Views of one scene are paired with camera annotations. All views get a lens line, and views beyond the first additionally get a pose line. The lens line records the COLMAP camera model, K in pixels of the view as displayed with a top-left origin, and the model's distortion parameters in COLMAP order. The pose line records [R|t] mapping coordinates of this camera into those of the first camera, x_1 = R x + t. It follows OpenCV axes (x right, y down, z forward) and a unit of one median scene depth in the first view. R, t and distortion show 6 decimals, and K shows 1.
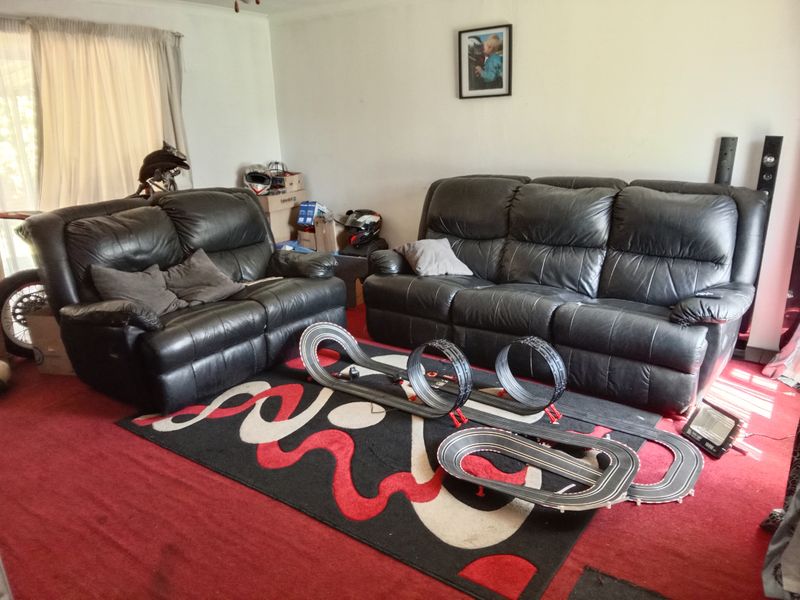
lens RADIAL K [[593.4, 0, 398.8], [0, 593.4, 303.9], [0, 0, 1]] dist [0.053979, -0.095757]
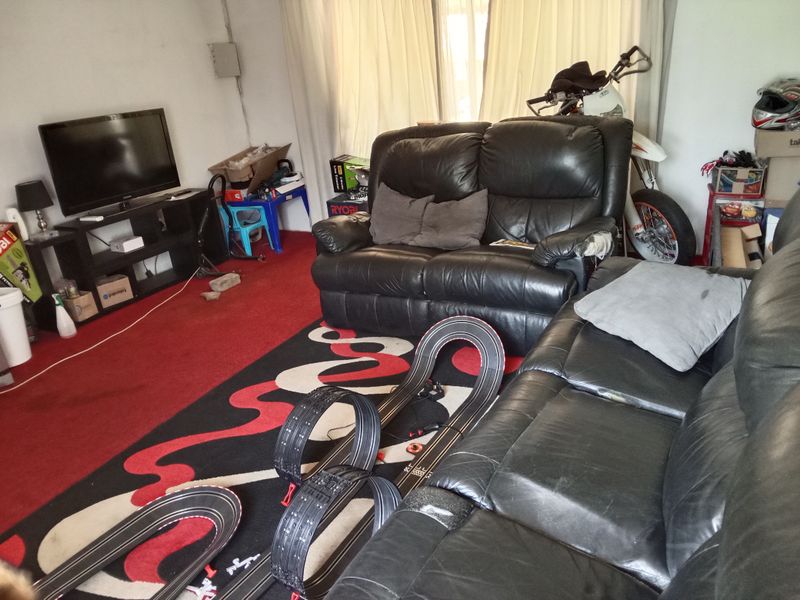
lens RADIAL K [[593.4, 0, 398.8], [0, 593.4, 303.9], [0, 0, 1]] dist [0.053979, -0.095757]
pose [[0.141925, 0.395385, -0.907484, 0.642329], [-0.206859, 0.908370, 0.363419, -0.290979], [0.968022, 0.136143, 0.210709, 0.889082]]
